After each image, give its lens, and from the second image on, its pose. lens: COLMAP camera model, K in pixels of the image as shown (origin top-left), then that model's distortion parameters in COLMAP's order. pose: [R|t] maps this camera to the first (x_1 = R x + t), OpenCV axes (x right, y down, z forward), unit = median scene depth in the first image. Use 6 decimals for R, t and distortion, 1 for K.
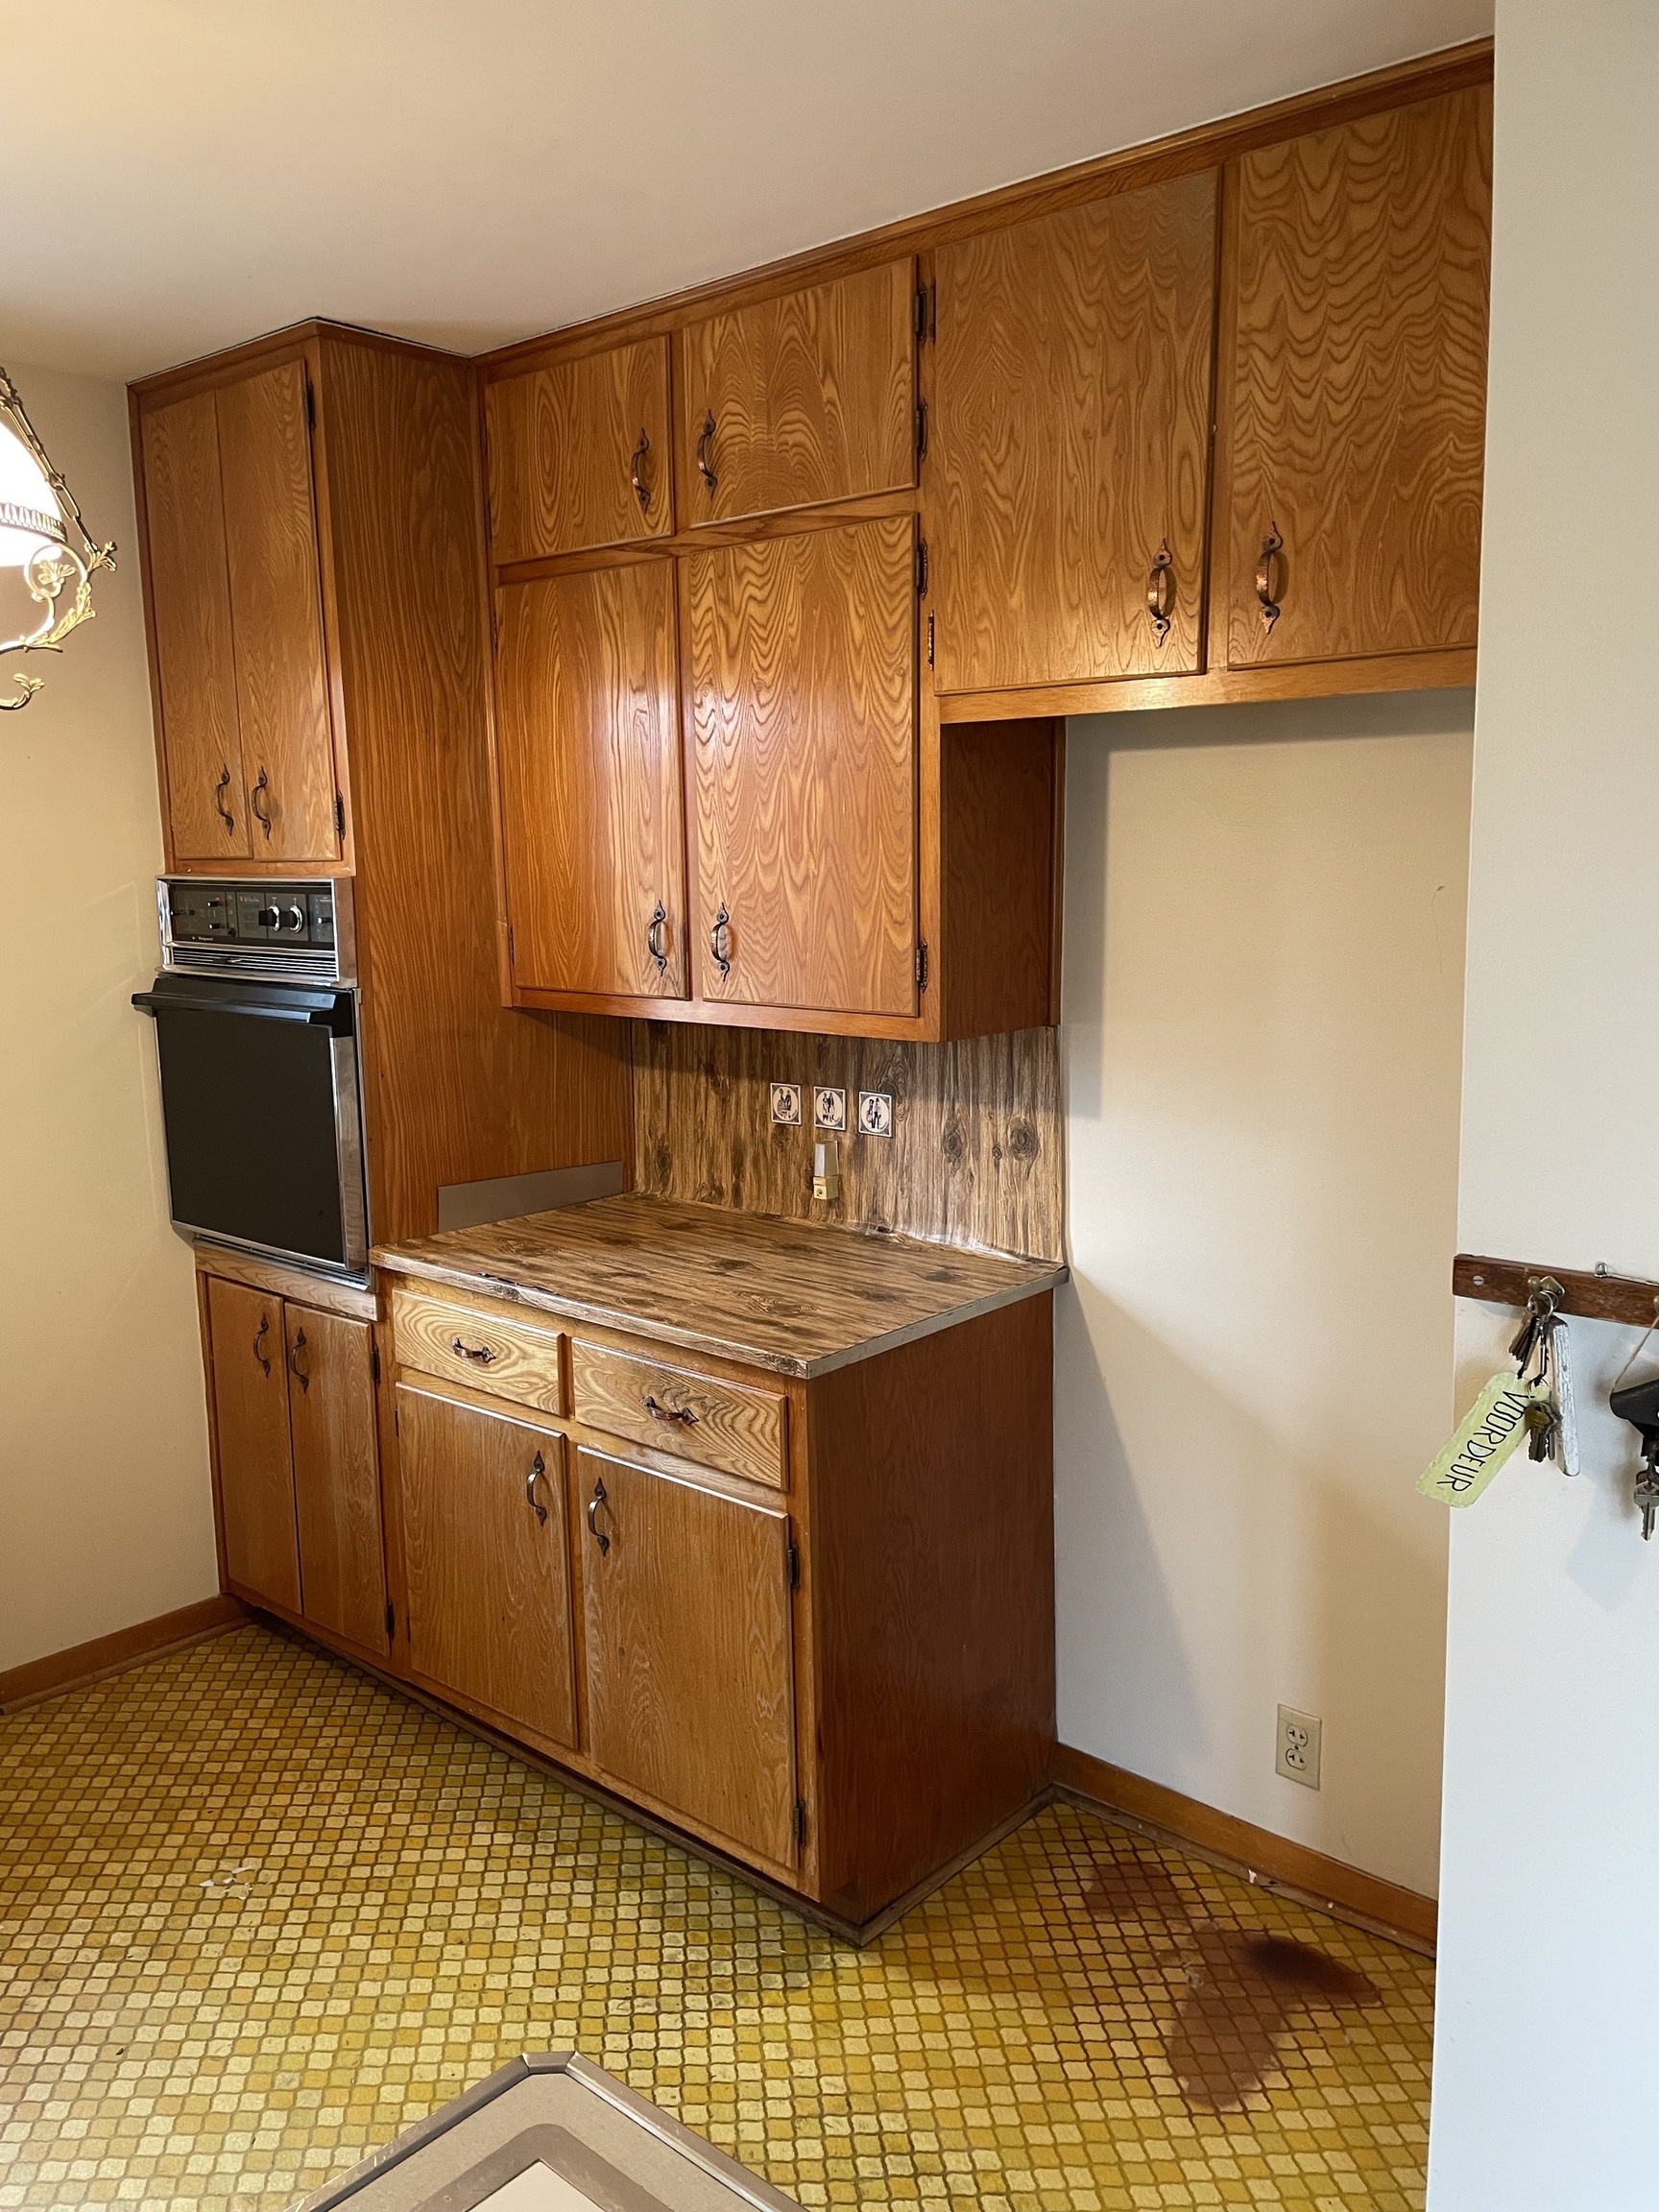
lens RADIAL K [[1660.1, 0, 830.2], [0, 1660.1, 1111.1], [0, 0, 1]] dist [0.078396, -0.094829]
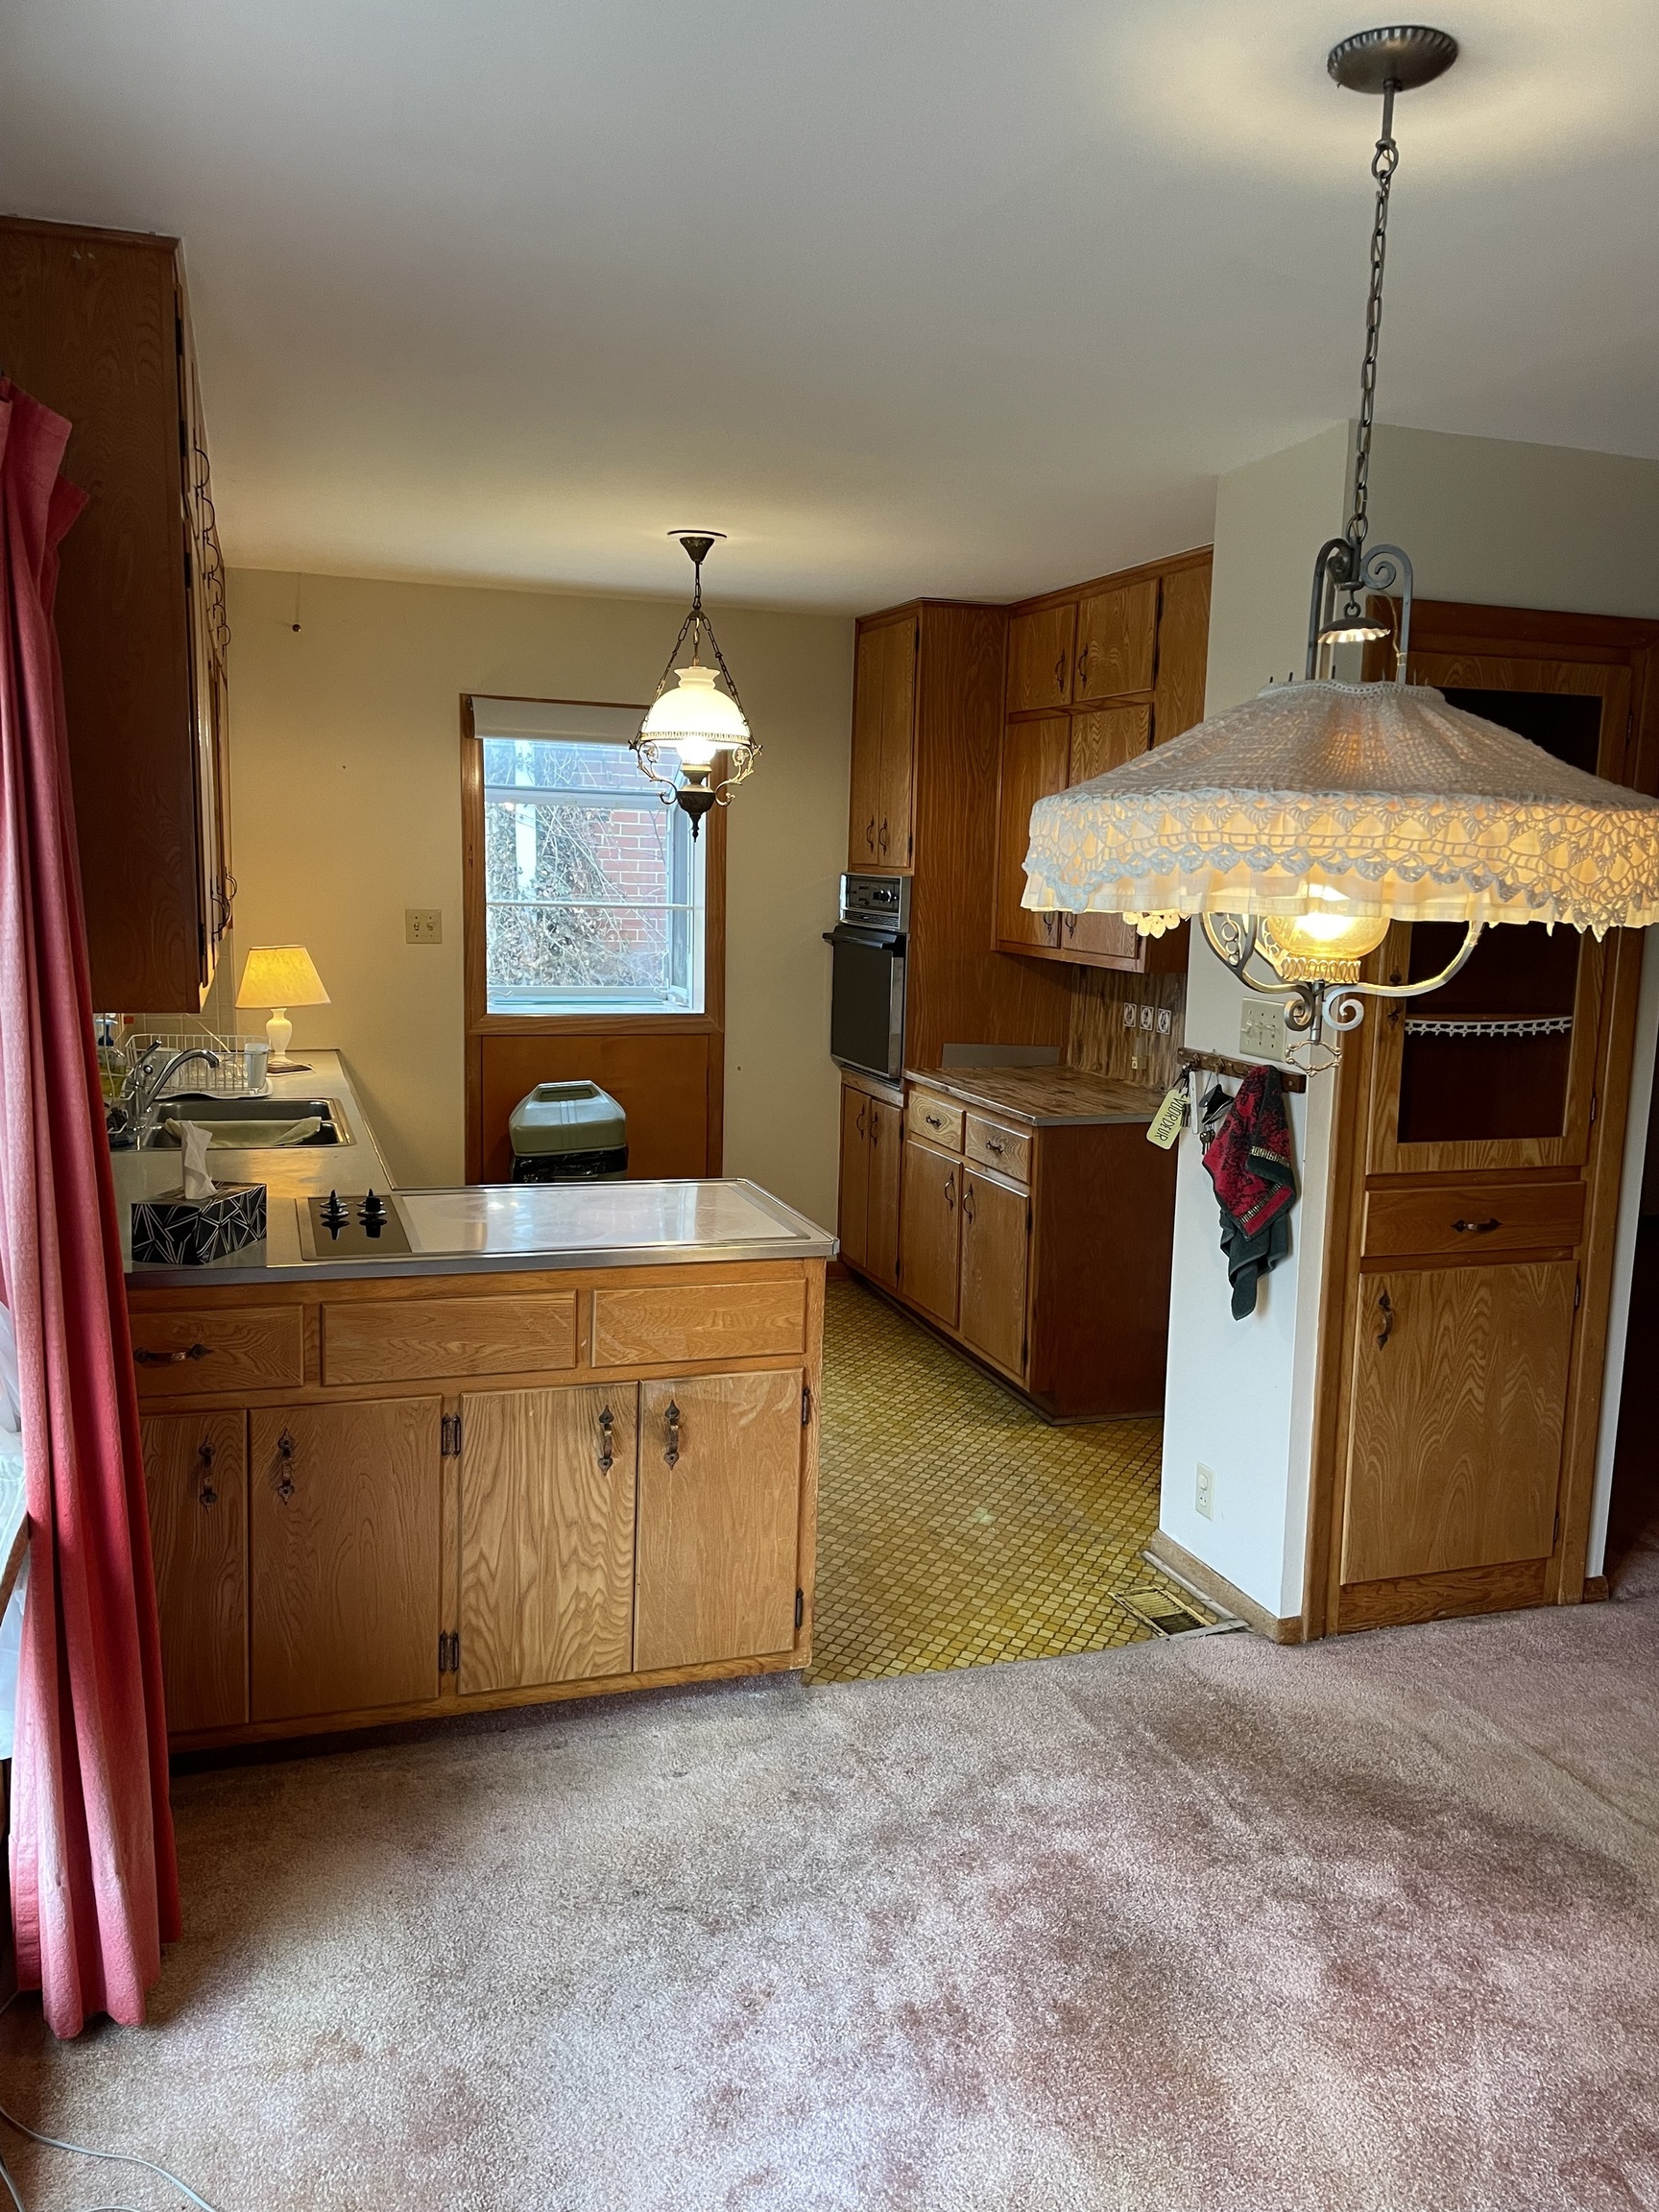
lens RADIAL K [[1660.1, 0, 830.2], [0, 1660.1, 1111.1], [0, 0, 1]] dist [0.078396, -0.094829]
pose [[0.866513, 0.112231, -0.486374, 0.611903], [-0.114008, 0.993138, 0.026053, 0.093717], [0.485960, 0.032875, 0.873362, -0.740846]]
